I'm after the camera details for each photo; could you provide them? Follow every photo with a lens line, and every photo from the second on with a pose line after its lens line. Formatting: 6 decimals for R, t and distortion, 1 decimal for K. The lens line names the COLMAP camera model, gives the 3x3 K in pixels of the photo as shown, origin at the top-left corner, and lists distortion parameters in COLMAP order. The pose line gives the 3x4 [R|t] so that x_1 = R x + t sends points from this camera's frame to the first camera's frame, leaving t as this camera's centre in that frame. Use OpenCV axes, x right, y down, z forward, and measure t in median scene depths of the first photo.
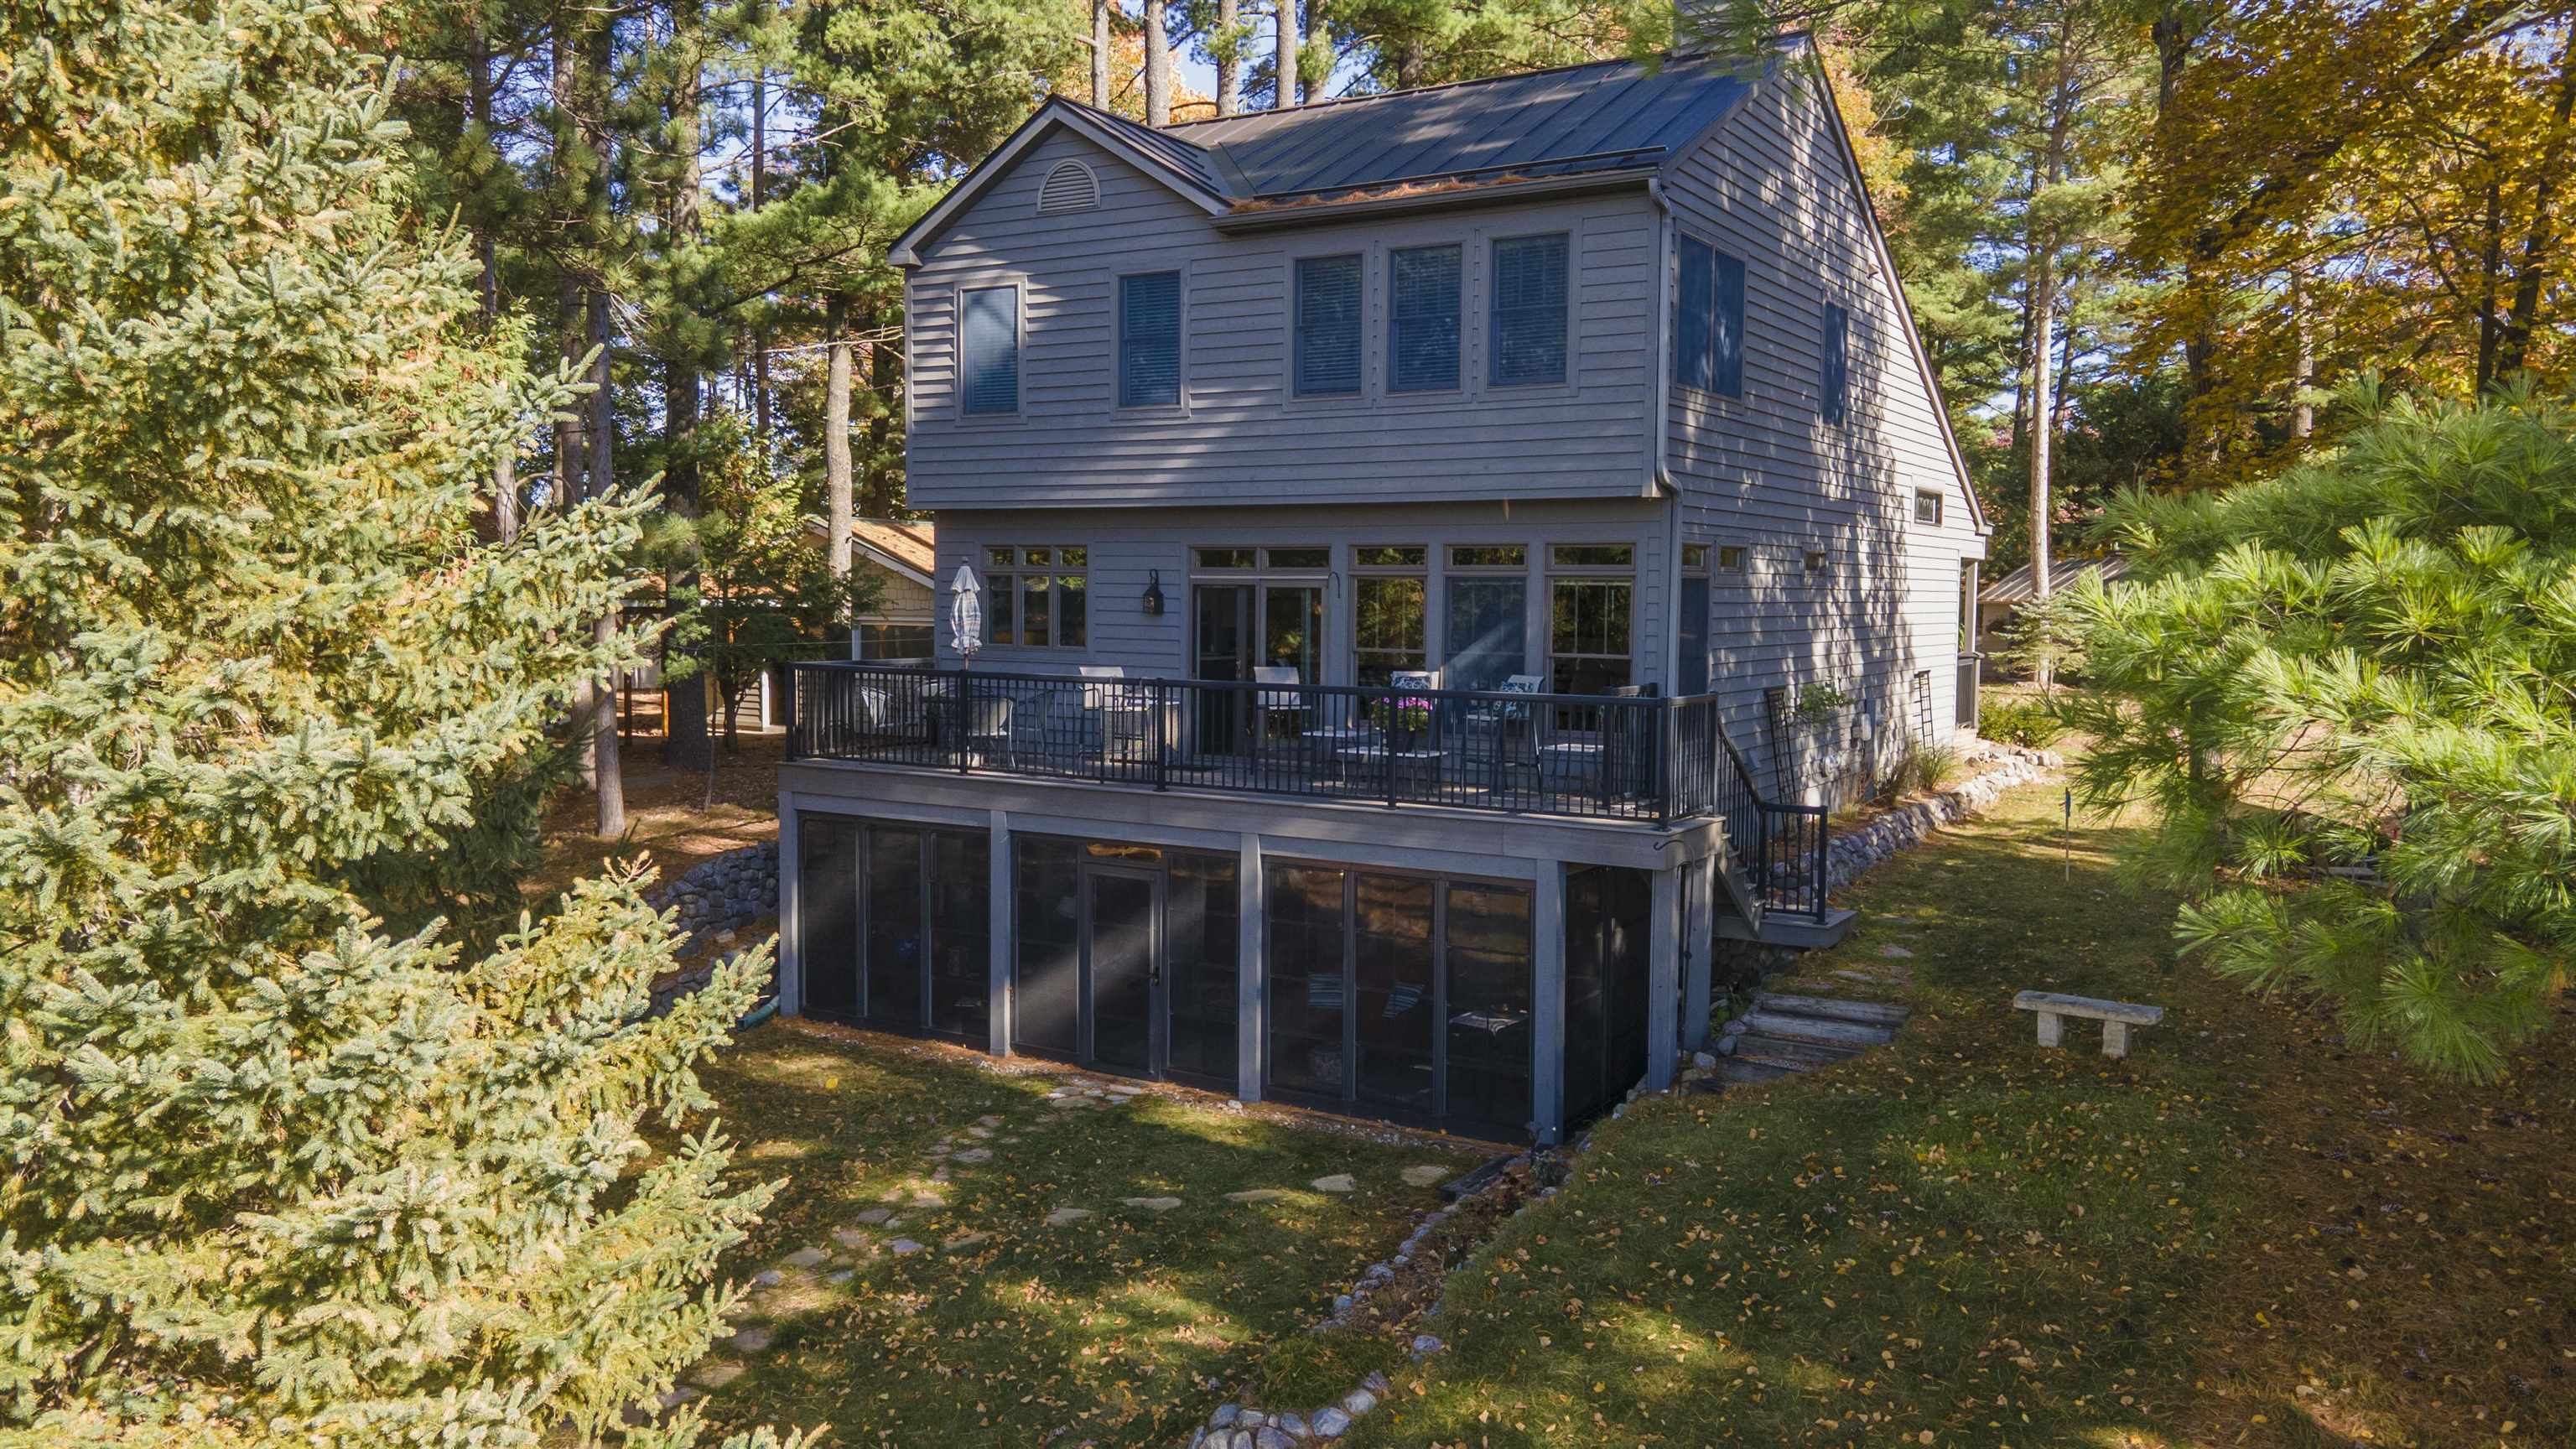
lens RADIAL K [[1887.6, 0, 1288.0], [0, 1887.6, 724.5], [0, 0, 1]] dist [0.086413, 0.000577]
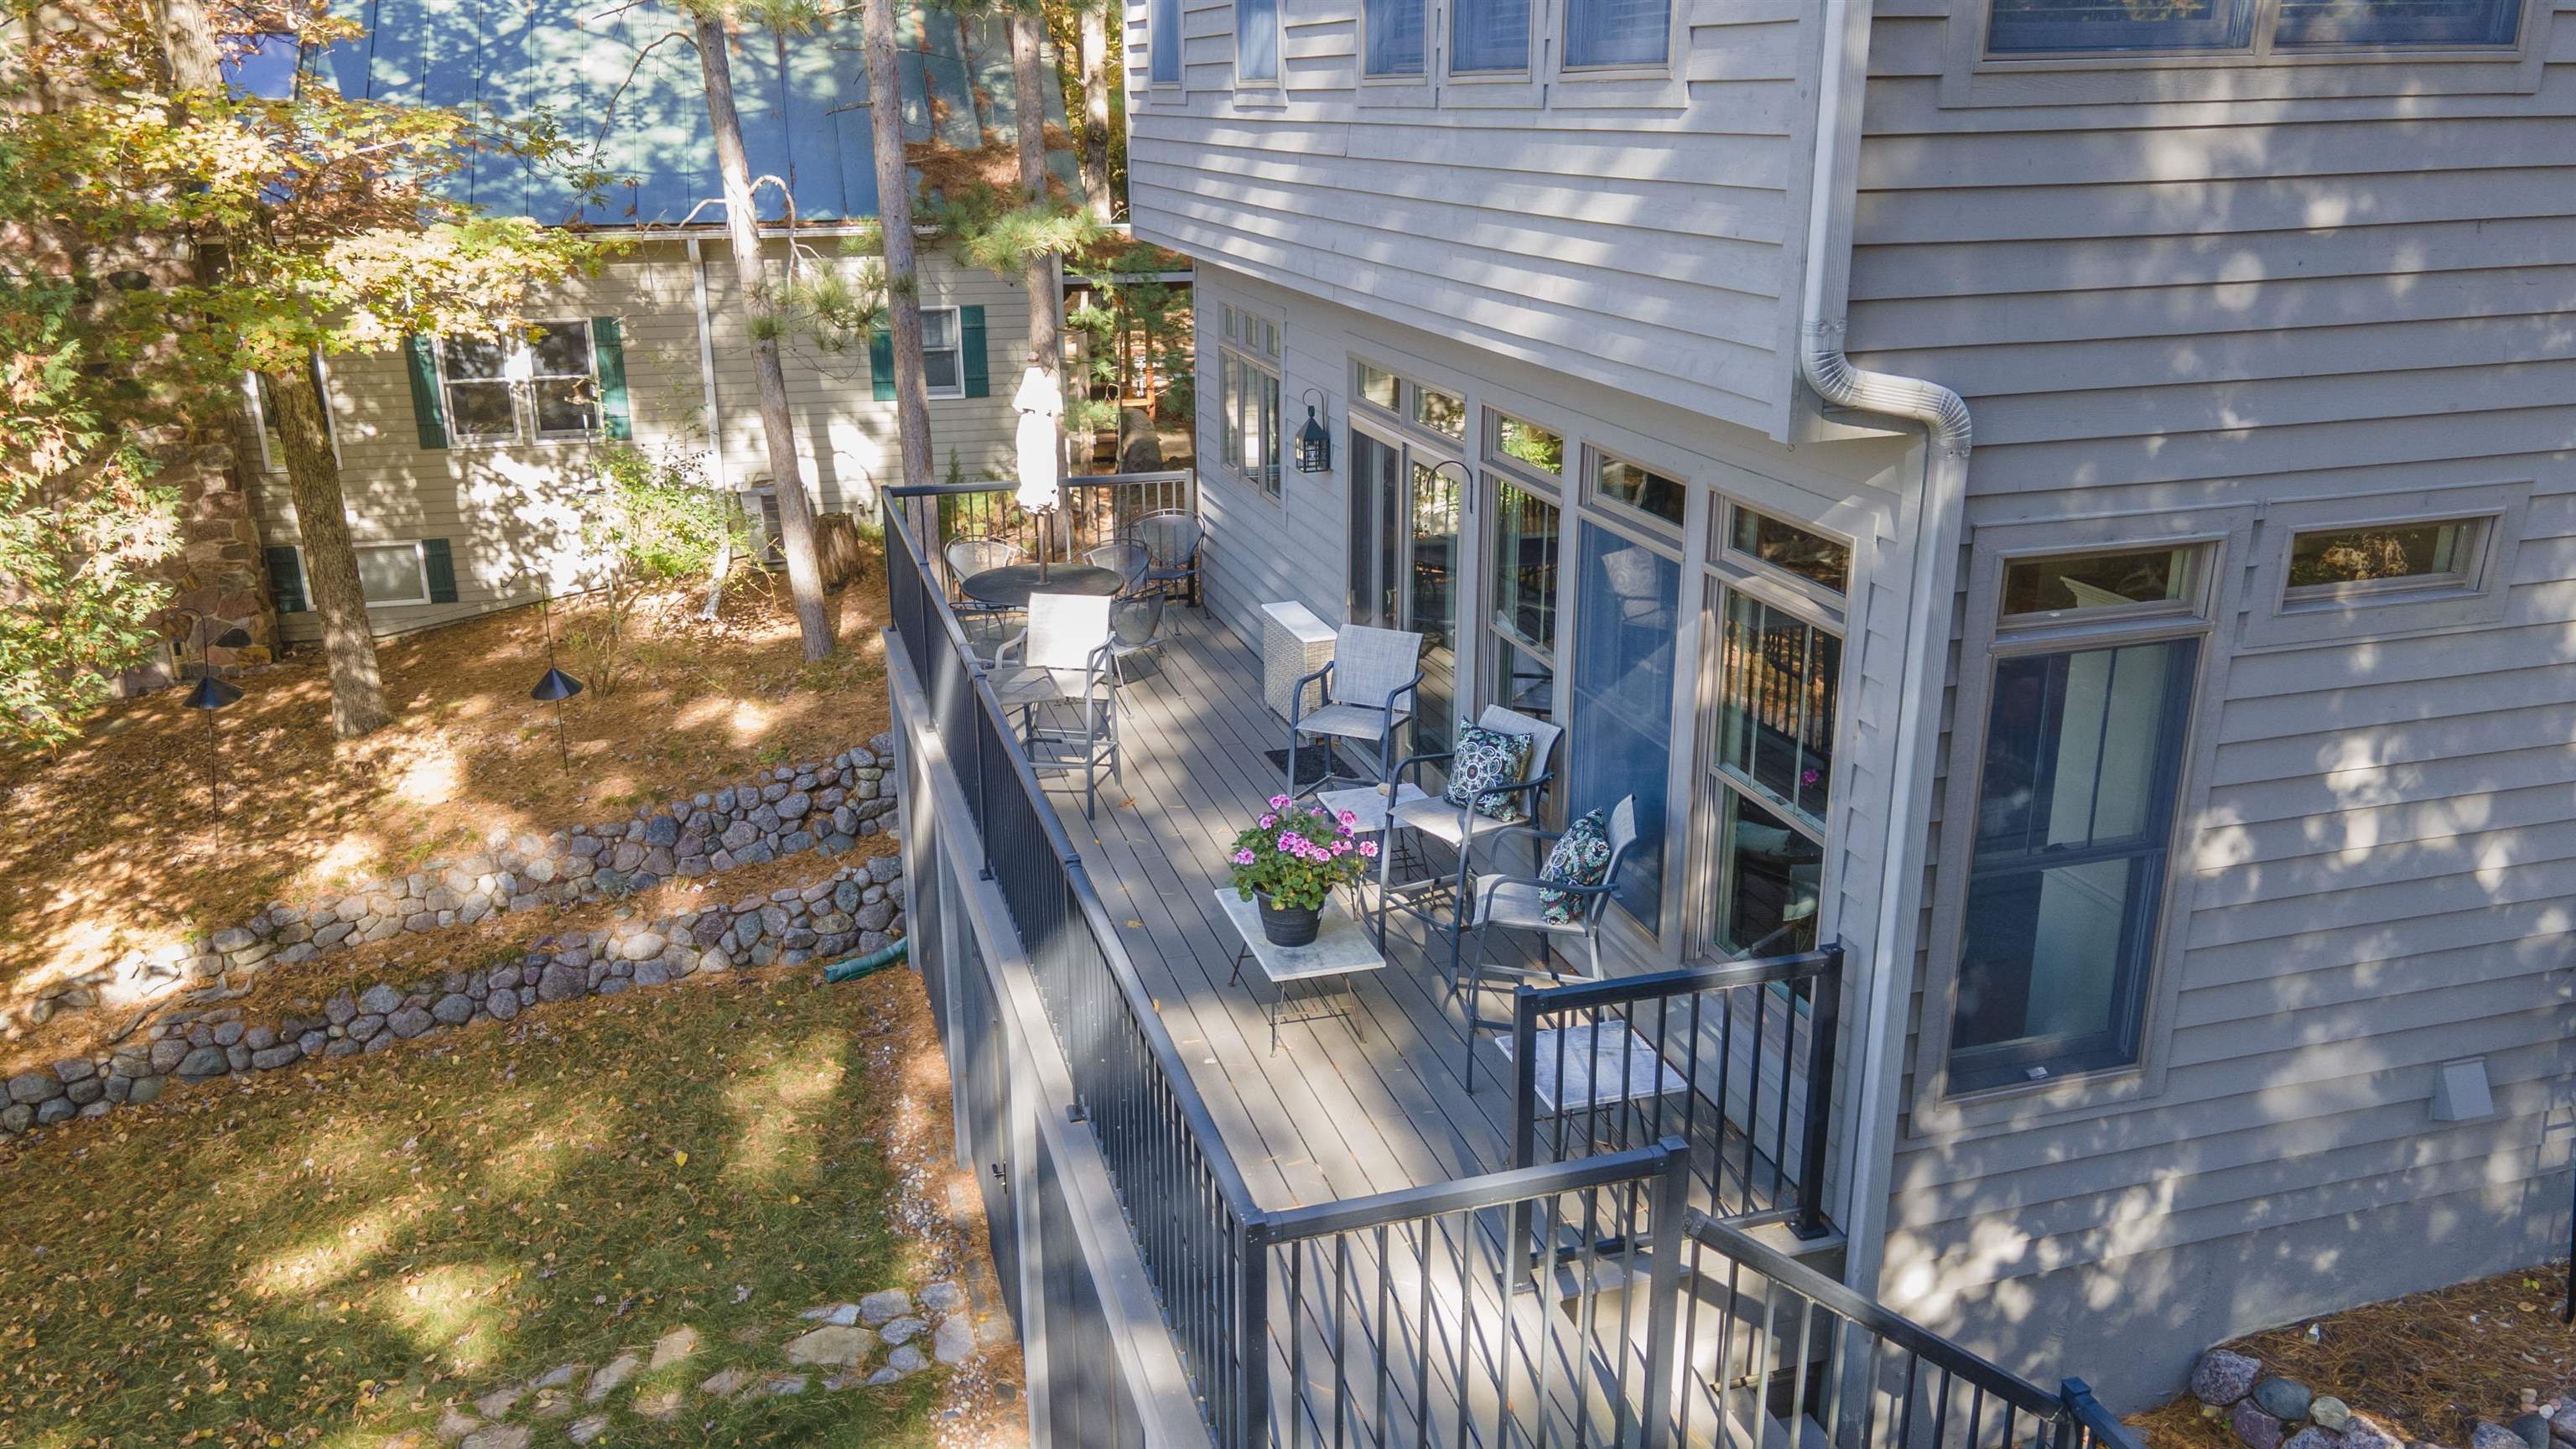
lens RADIAL K [[1881.7, 0, 1284.0], [0, 1881.7, 717.0], [0, 0, 1]] dist [0.043014, 0.003822]
pose [[0.747339, 0.194564, -0.635318, 0.312548], [-0.034411, 0.966217, 0.255421, -0.141317], [0.663551, -0.169024, 0.728787, 0.635723]]
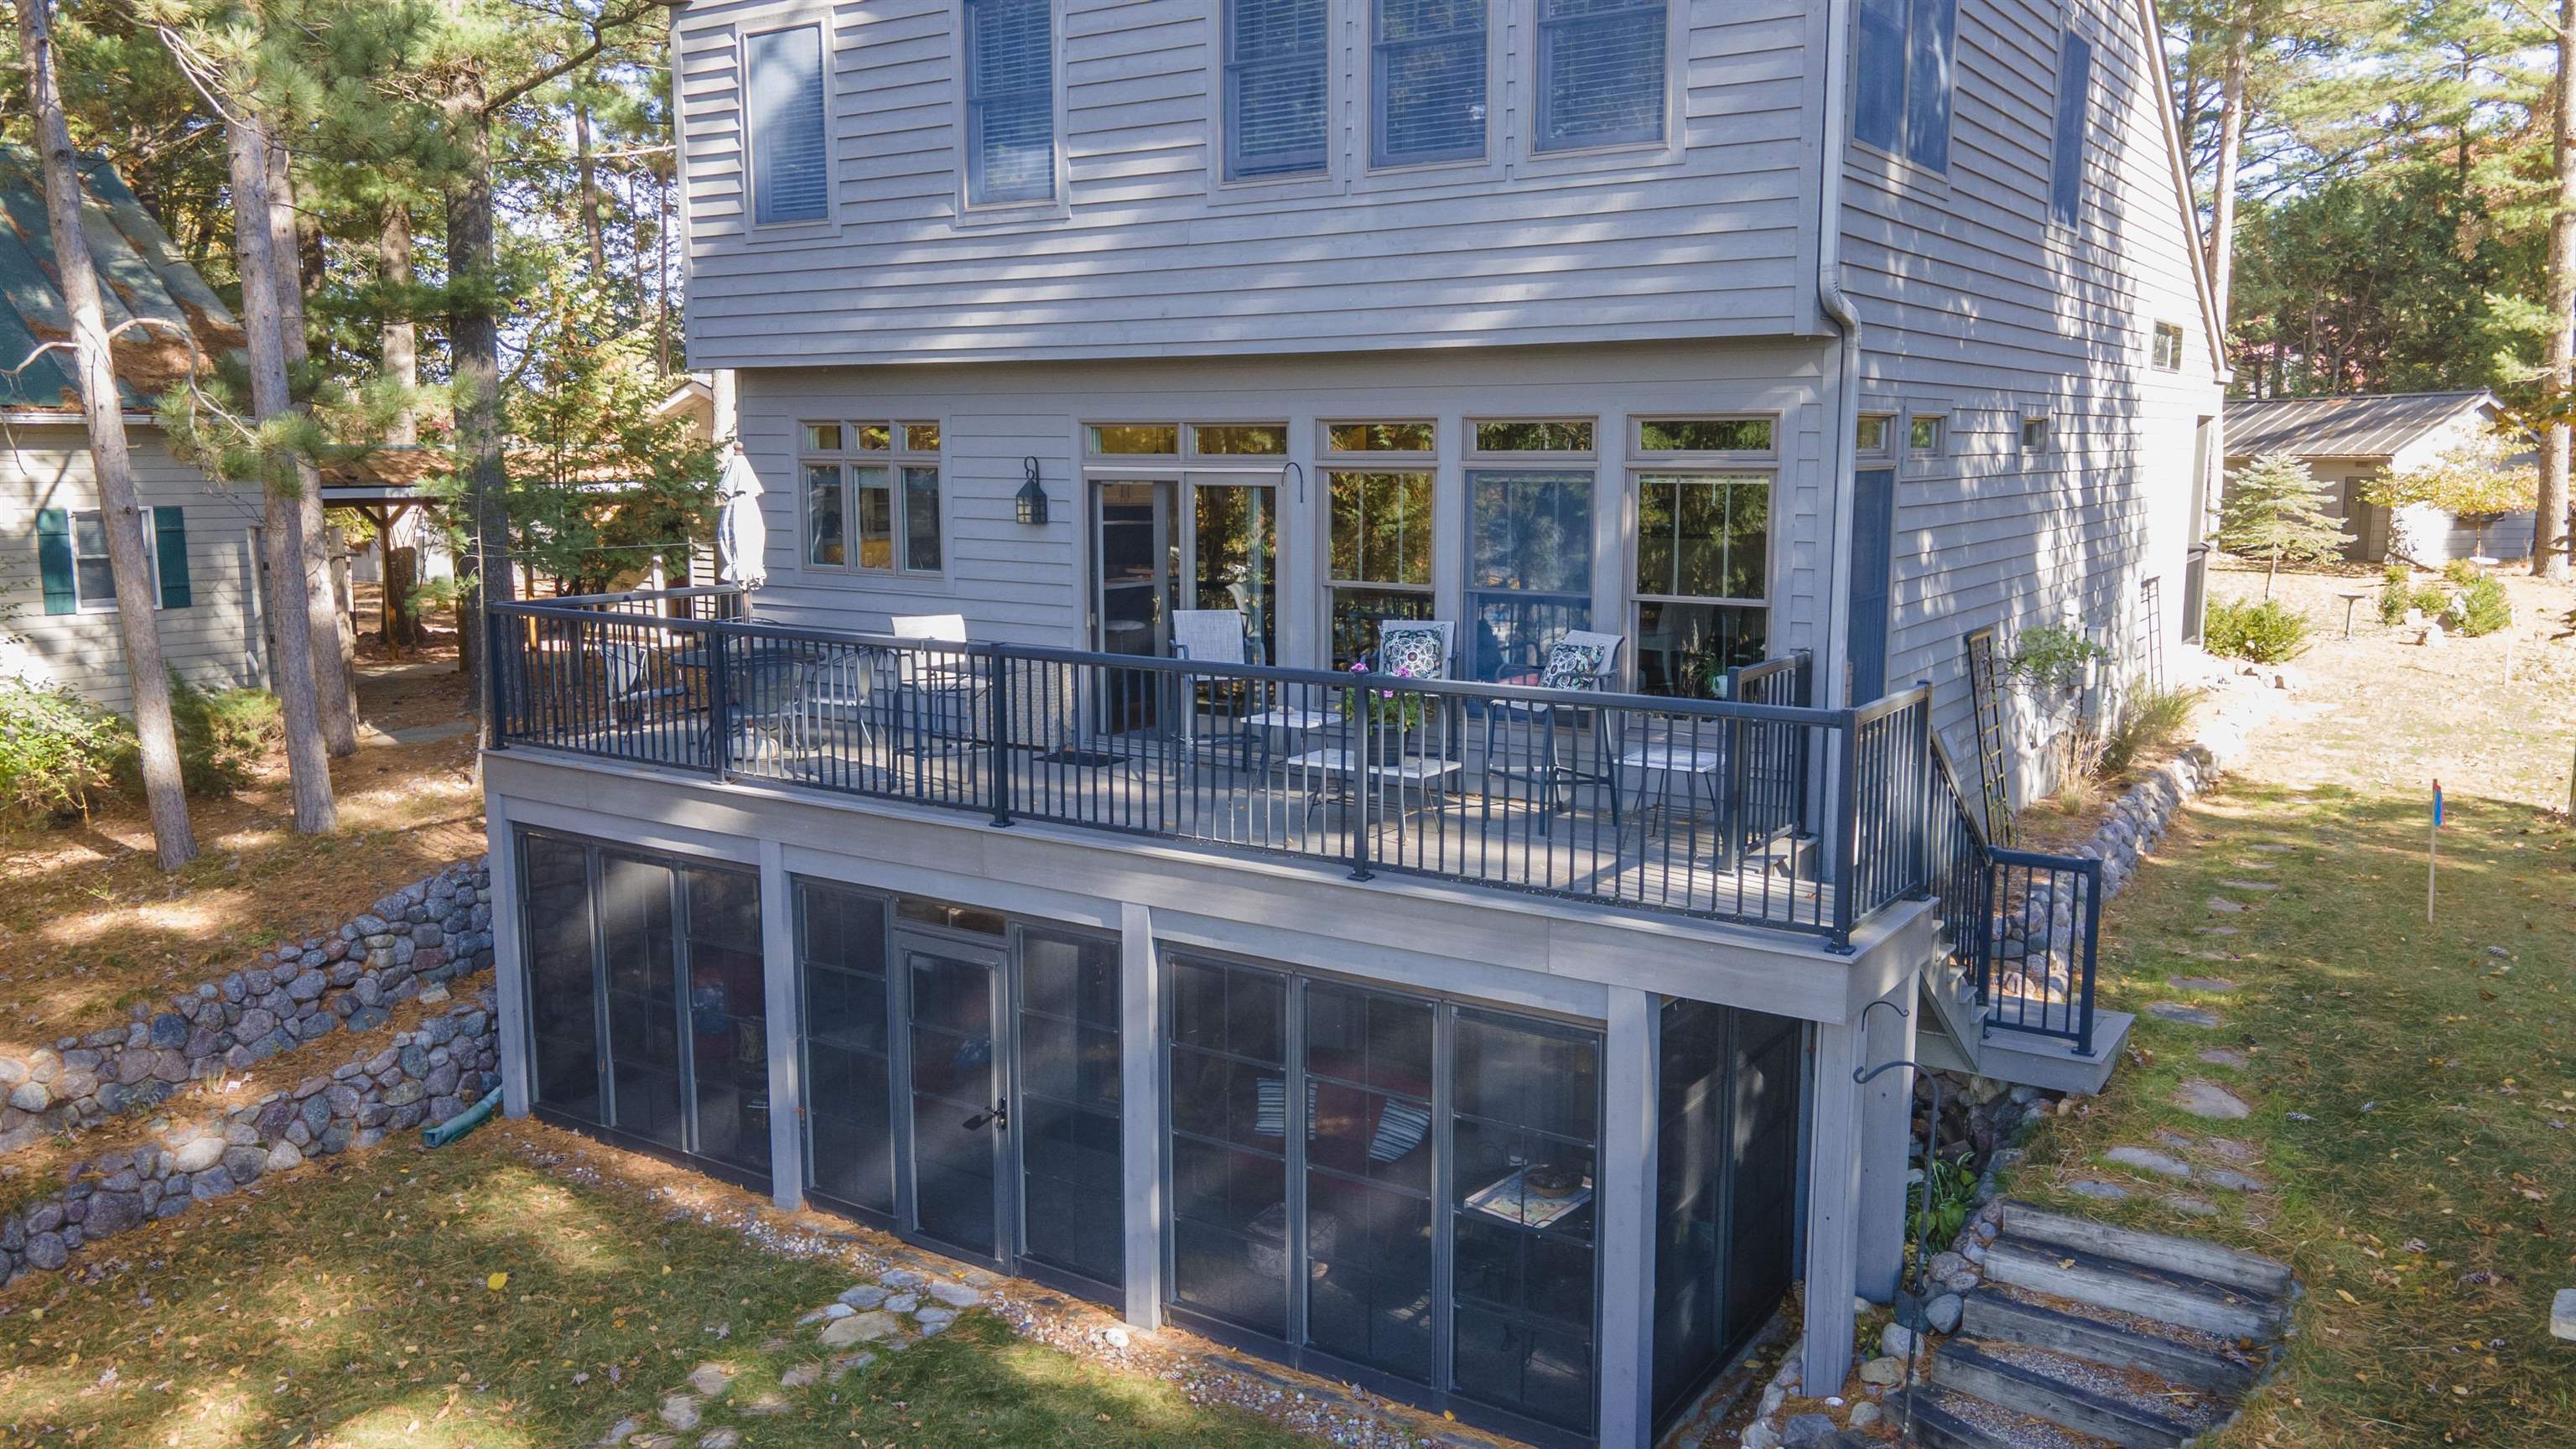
lens RADIAL K [[1881.7, 0, 1284.0], [0, 1881.7, 717.0], [0, 0, 1]] dist [0.043014, 0.003822]
pose [[0.998988, -0.003265, -0.044866, 0.050781], [0.006618, 0.997177, 0.074793, -0.043447], [0.044495, -0.075014, 0.996189, 0.368418]]
